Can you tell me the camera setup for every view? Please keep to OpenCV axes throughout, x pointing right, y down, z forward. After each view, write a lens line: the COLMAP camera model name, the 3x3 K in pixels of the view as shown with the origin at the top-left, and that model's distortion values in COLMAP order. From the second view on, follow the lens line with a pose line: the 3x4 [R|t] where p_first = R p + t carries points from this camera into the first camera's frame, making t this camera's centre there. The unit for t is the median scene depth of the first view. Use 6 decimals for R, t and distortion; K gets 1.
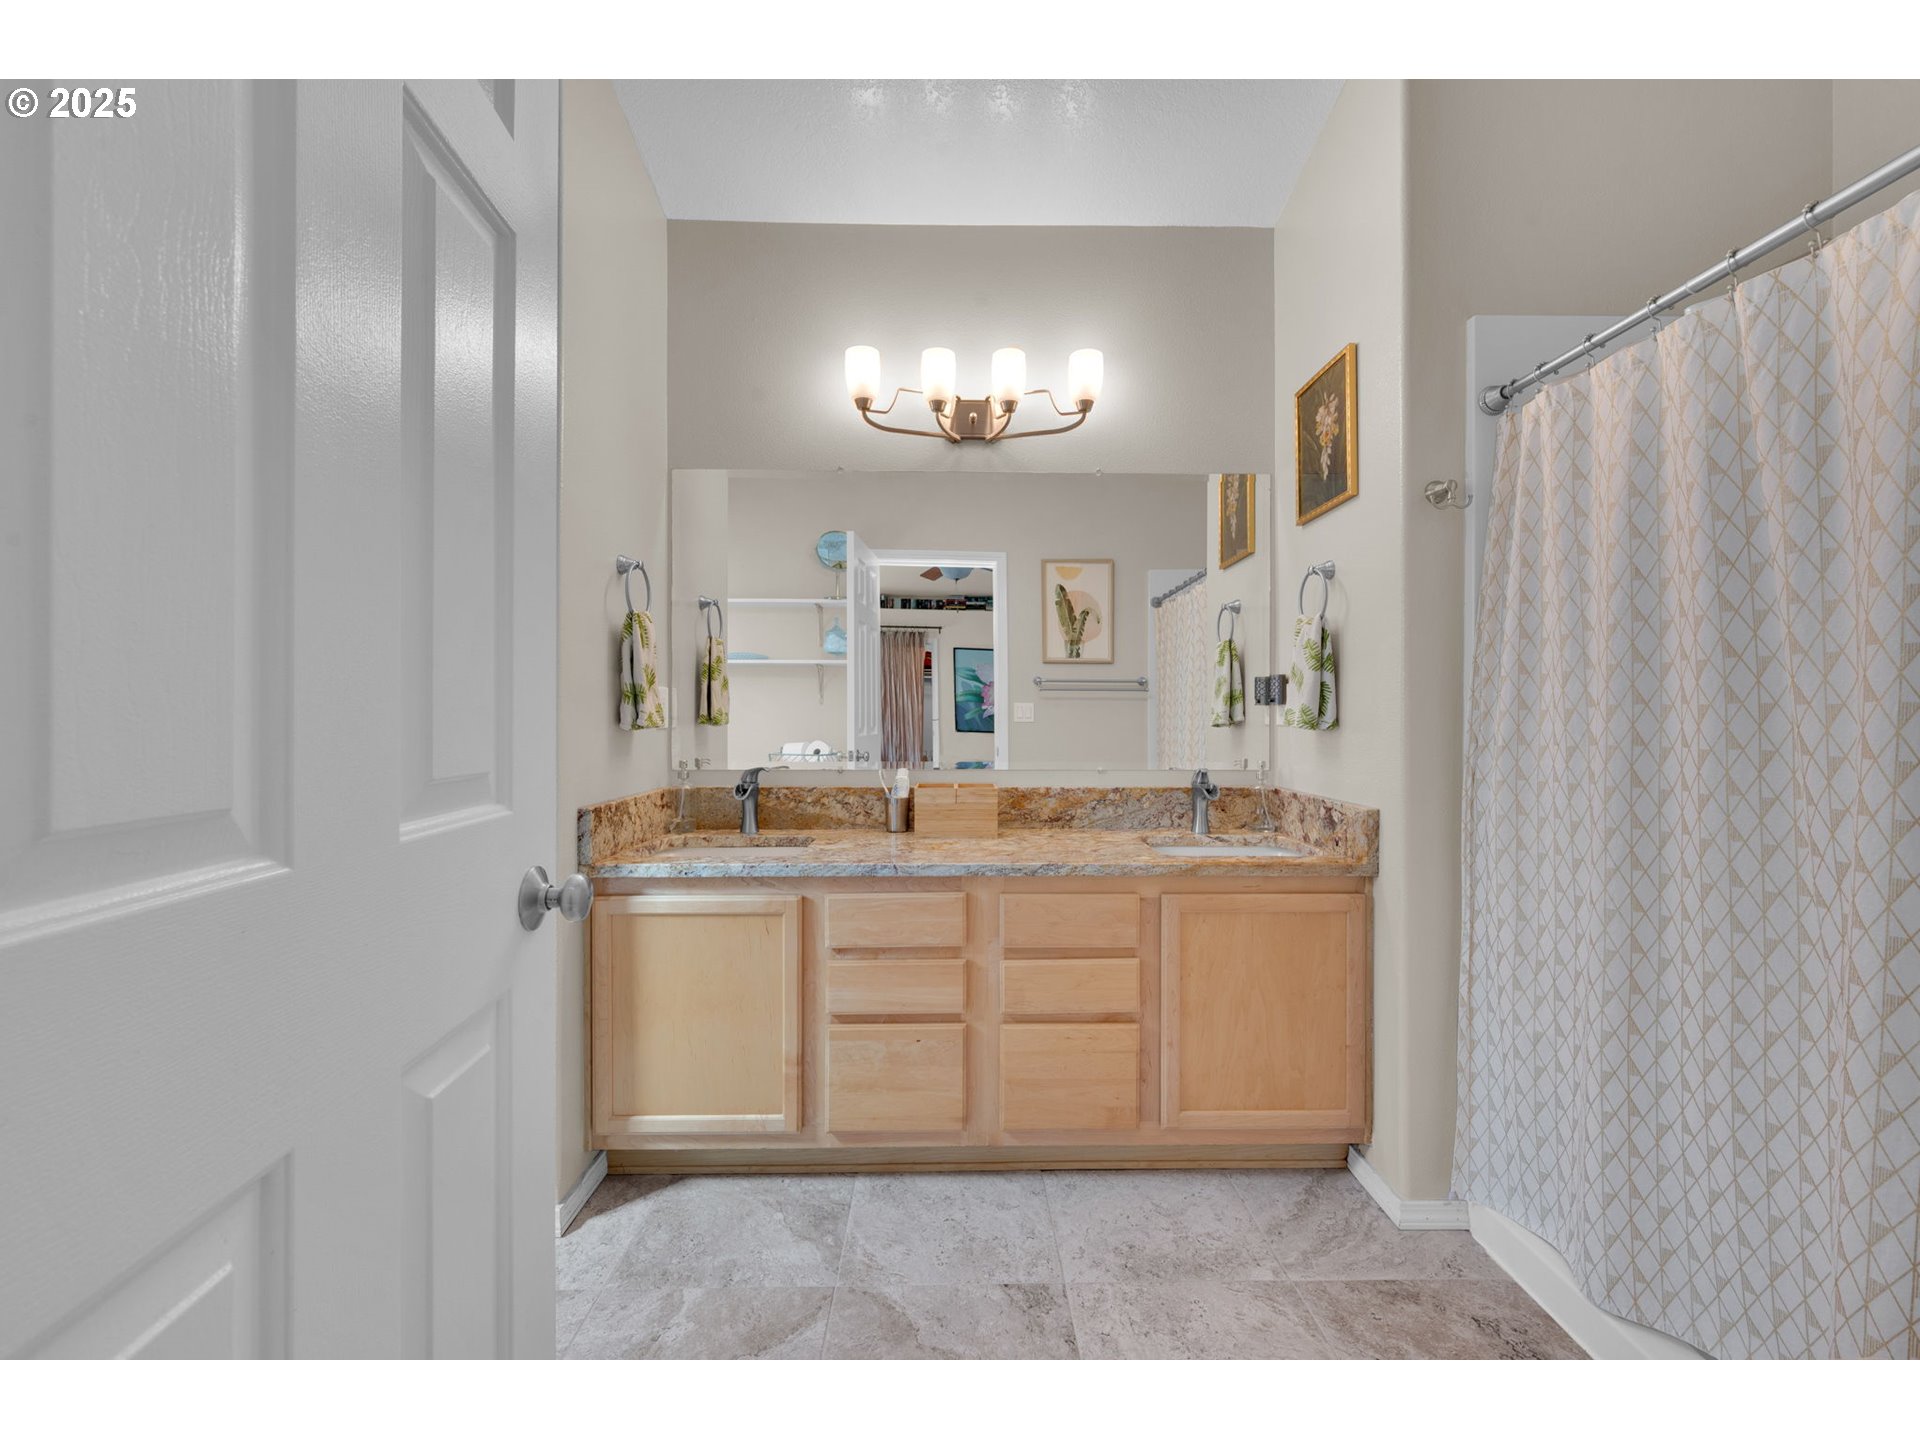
lens RADIAL K [[737.0, 0, 962.1], [0, 737.0, 760.5], [0, 0, 1]] dist [0.000145, -0.000043]
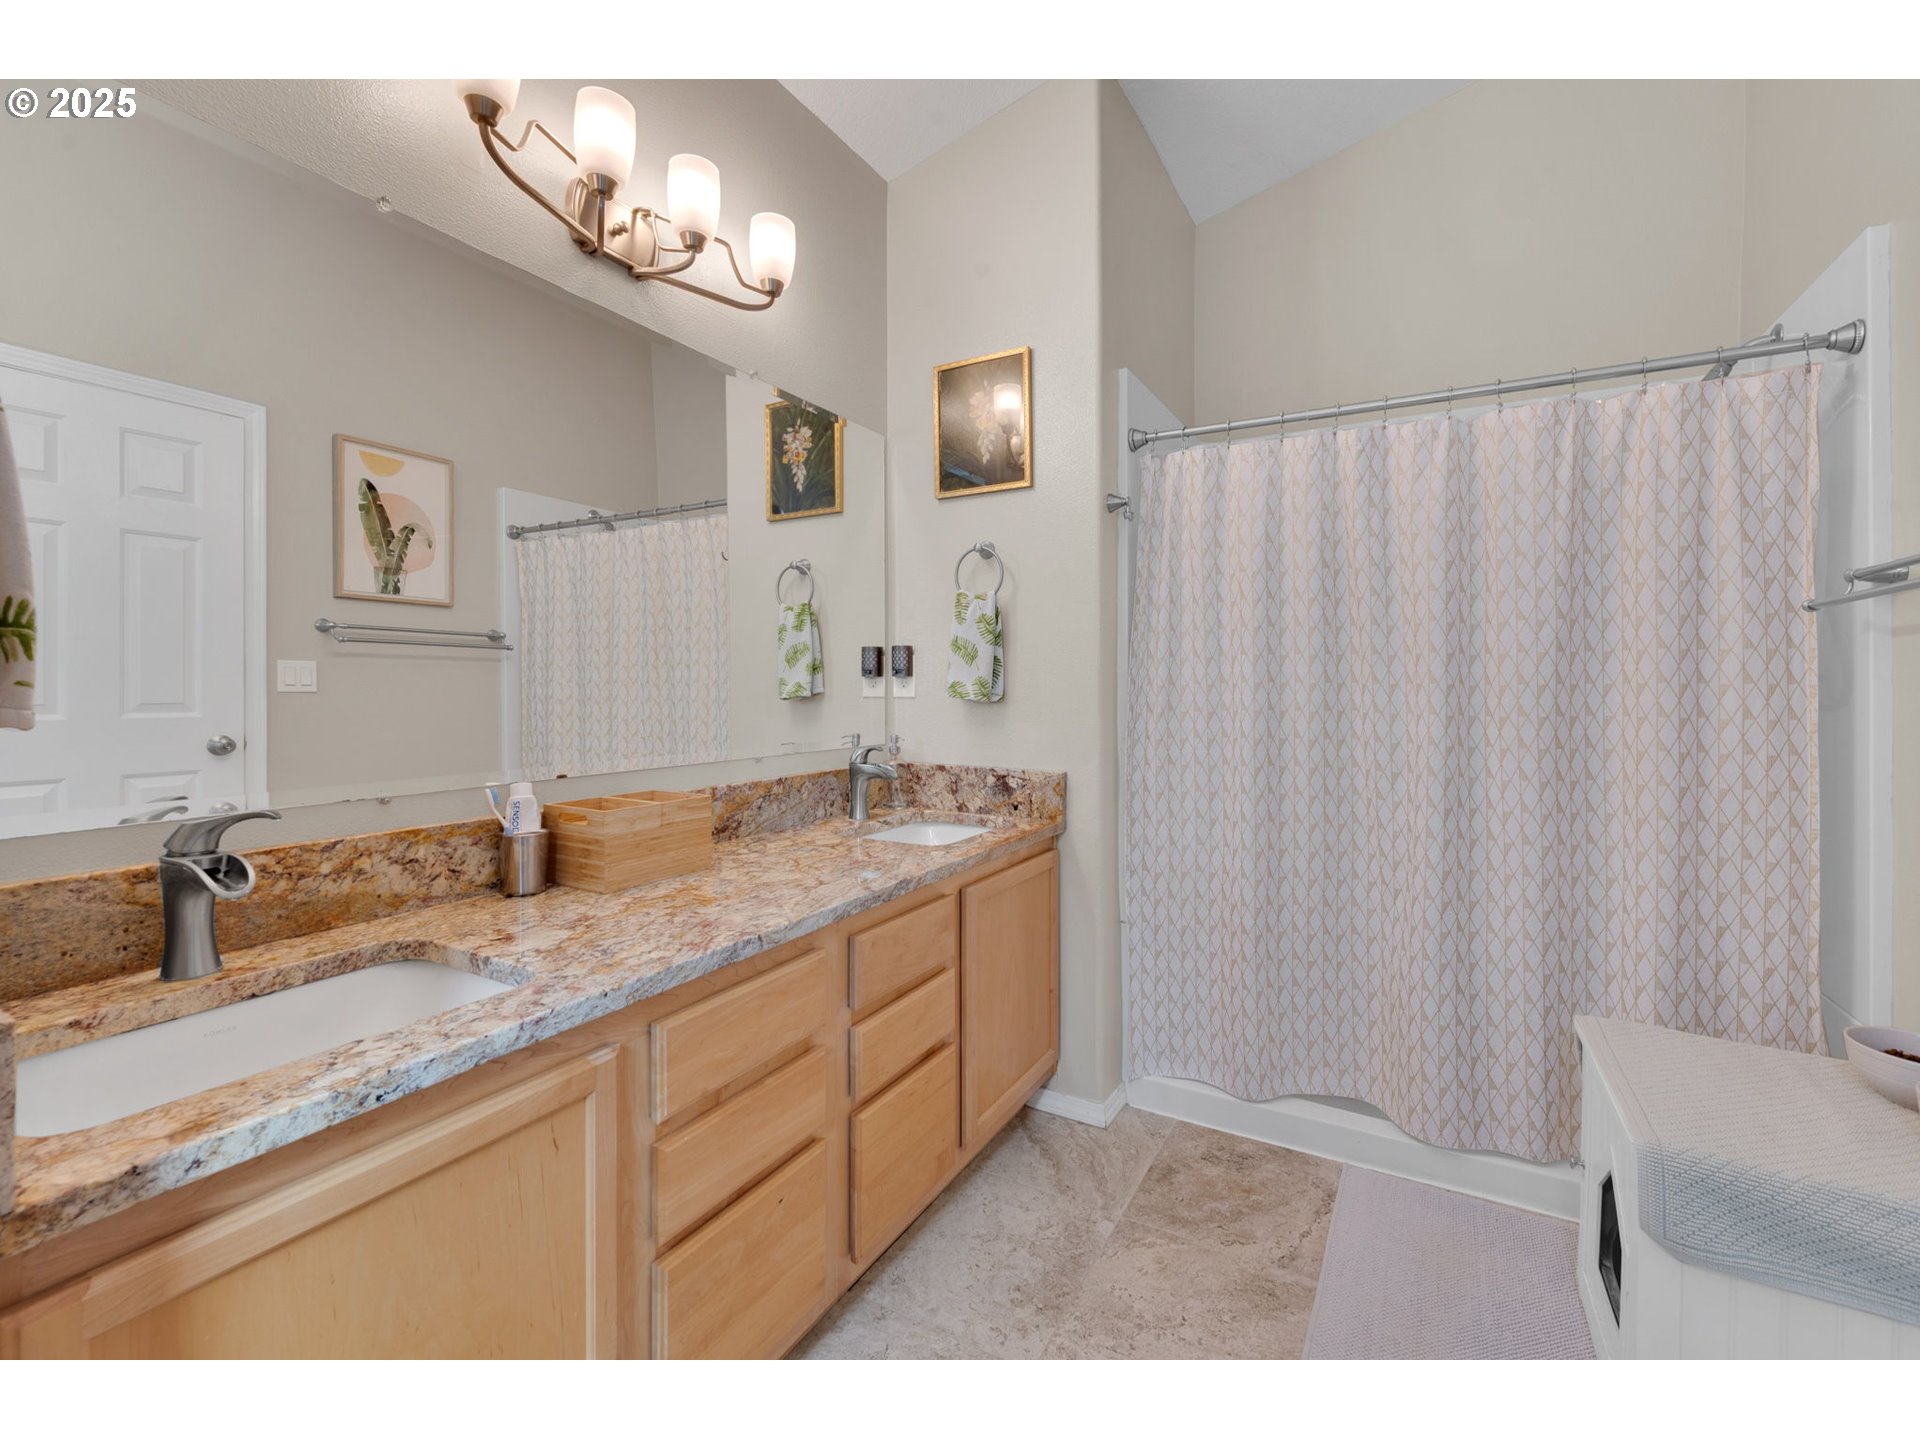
lens RADIAL K [[811.3, 0, 963.0], [0, 811.3, 713.6], [0, 0, 1]] dist [0.000964, 0.000184]
pose [[0.506085, -0.031252, 0.861917, -0.452614], [0.045204, 0.998931, 0.009678, -0.032800], [-0.861298, 0.034064, 0.506957, 0.388394]]
